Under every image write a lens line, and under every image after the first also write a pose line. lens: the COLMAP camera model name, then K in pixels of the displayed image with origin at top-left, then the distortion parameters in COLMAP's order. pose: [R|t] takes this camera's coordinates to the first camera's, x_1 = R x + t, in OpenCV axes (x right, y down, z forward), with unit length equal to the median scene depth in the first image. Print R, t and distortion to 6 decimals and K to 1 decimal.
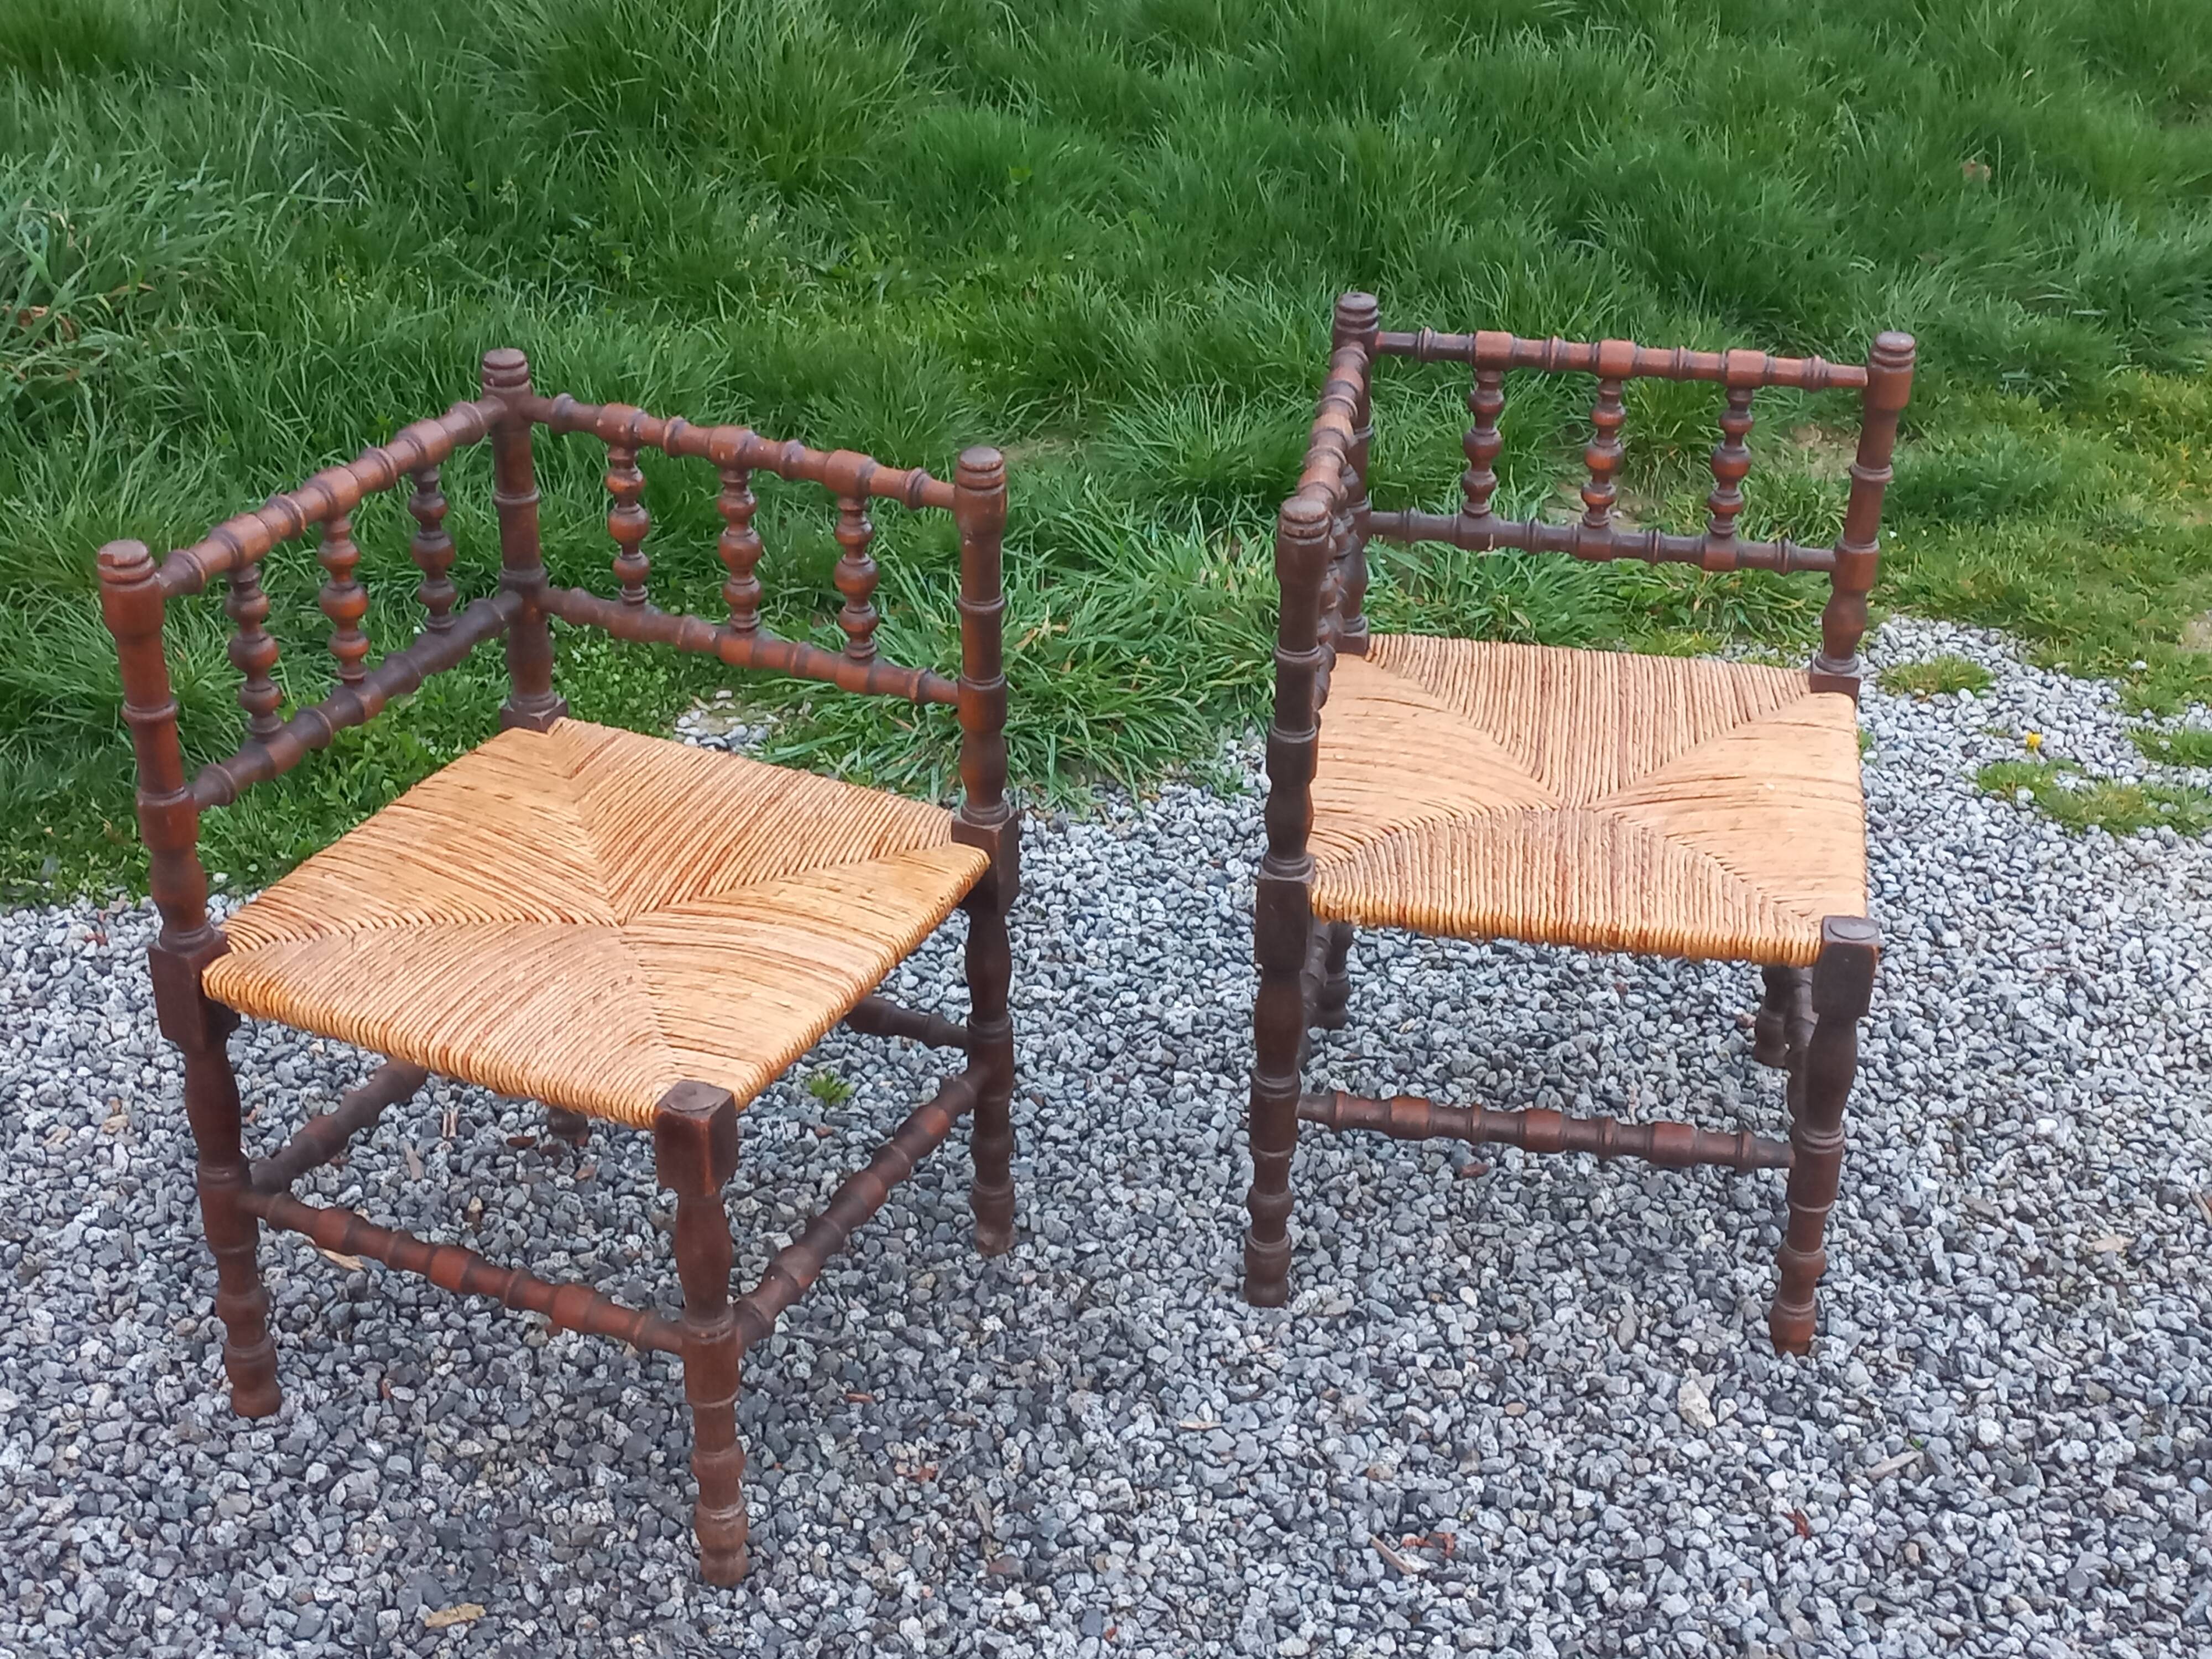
lens RADIAL K [[3144.8, 0, 1089.4], [0, 3144.8, 819.0], [0, 0, 1]] dist [0.096972, -0.069004]
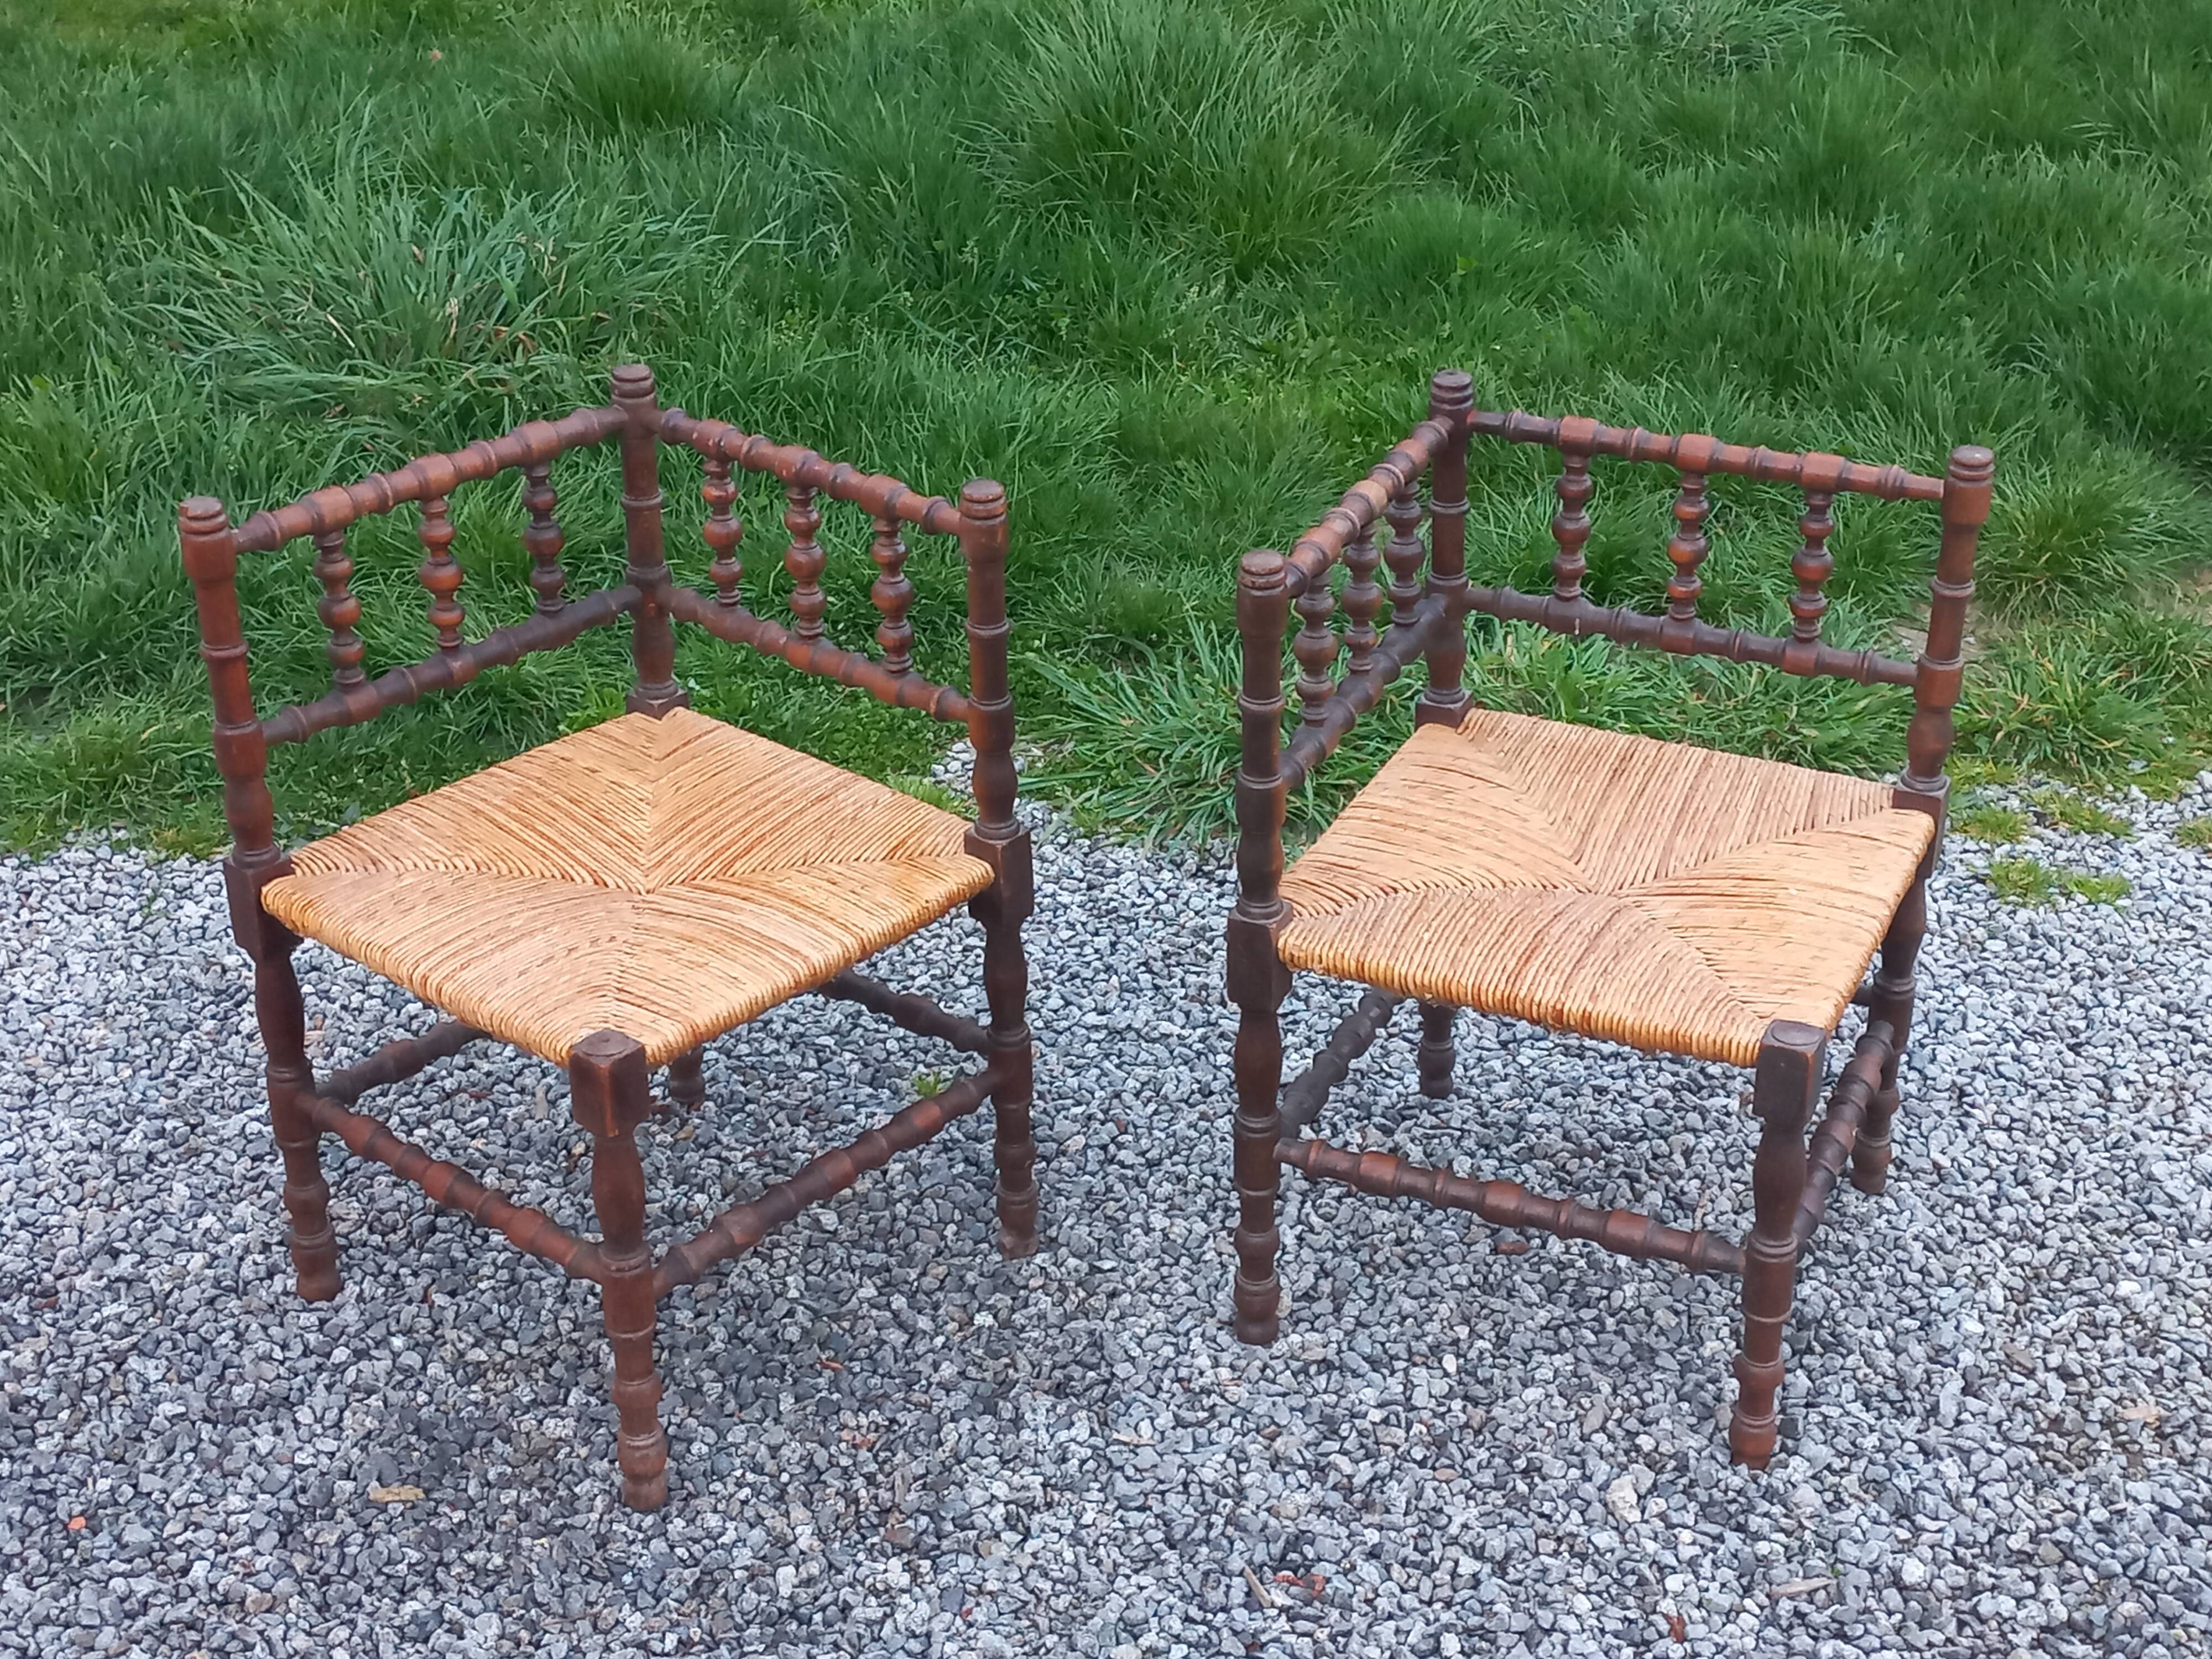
lens RADIAL K [[3146.1, 0, 1082.4], [0, 3146.1, 820.6], [0, 0, 1]] dist [0.102208, -0.095618]
pose [[0.961953, 0.105047, -0.252215, 0.246691], [-0.112876, 0.993468, -0.016735, 0.009103], [0.248809, 0.044567, 0.967527, -0.014051]]
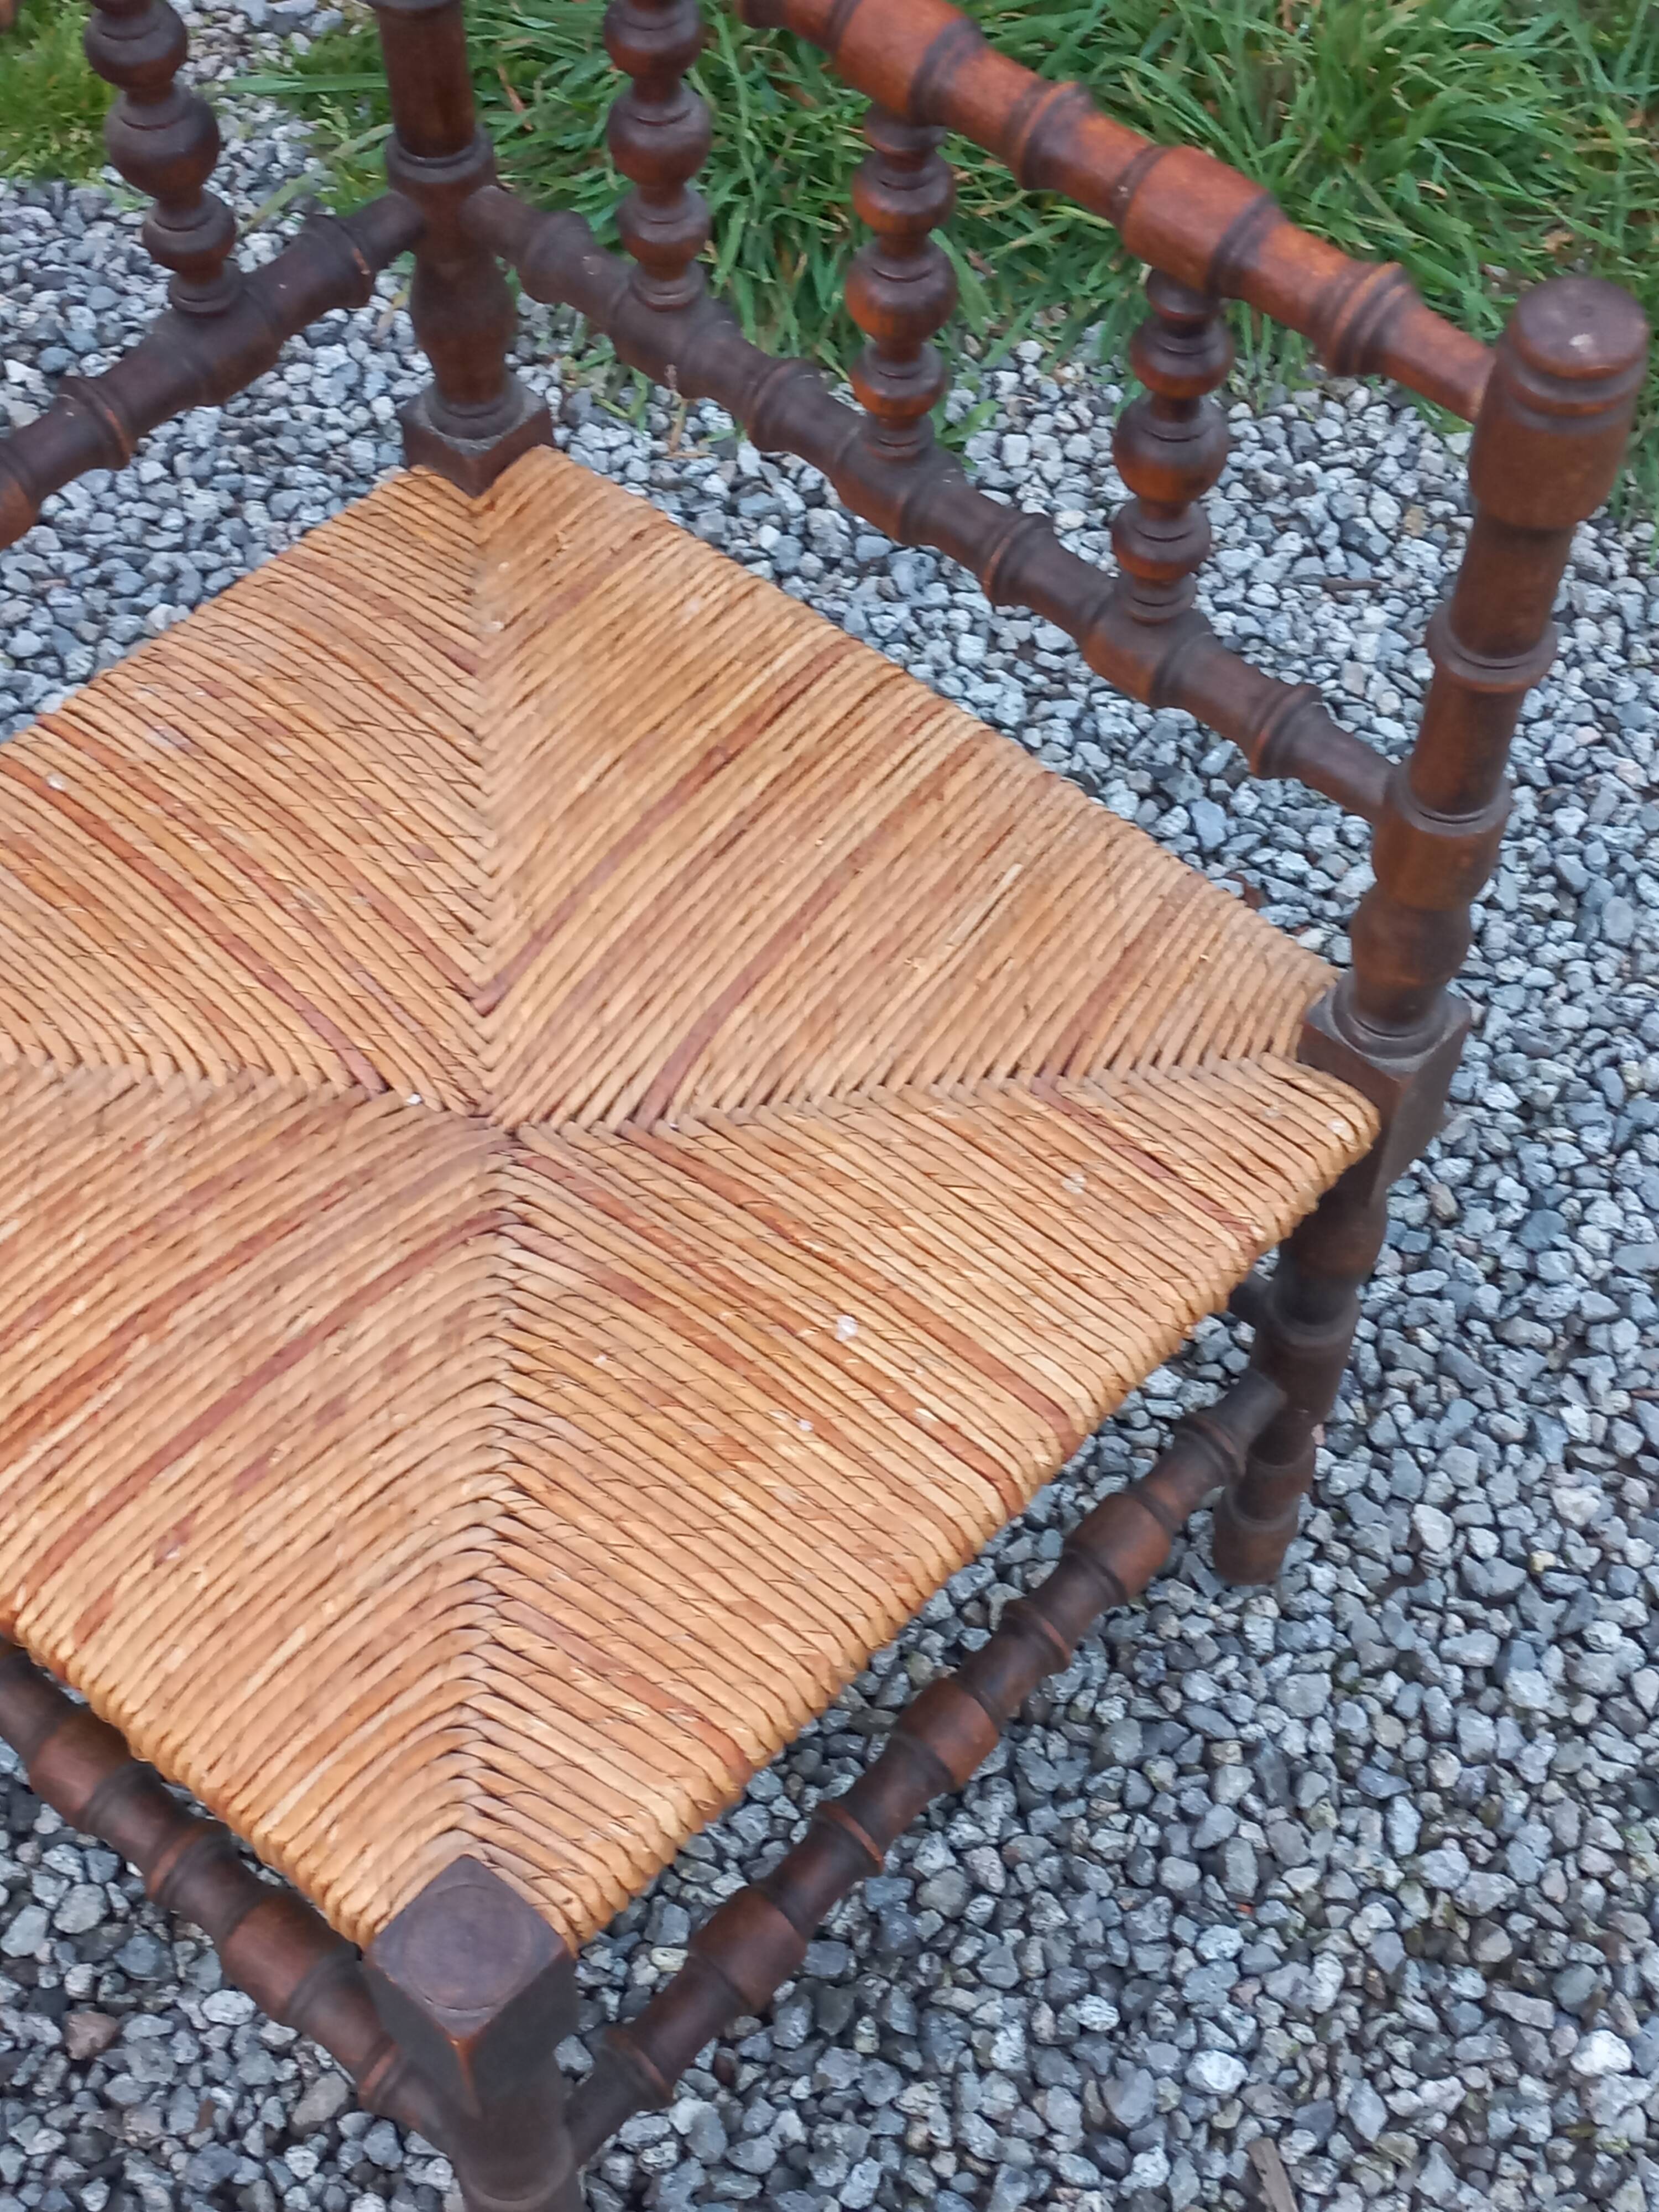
lens RADIAL K [[3207.2, 0, 800.2], [0, 3207.2, 1079.2], [0, 0, 1]] dist [0.099588, -0.108728]
pose [[0.842095, 0.437539, -0.315334, 0.317908], [-0.266895, 0.846141, 0.461316, -0.214074], [0.468661, -0.304310, 0.829308, 0.674018]]
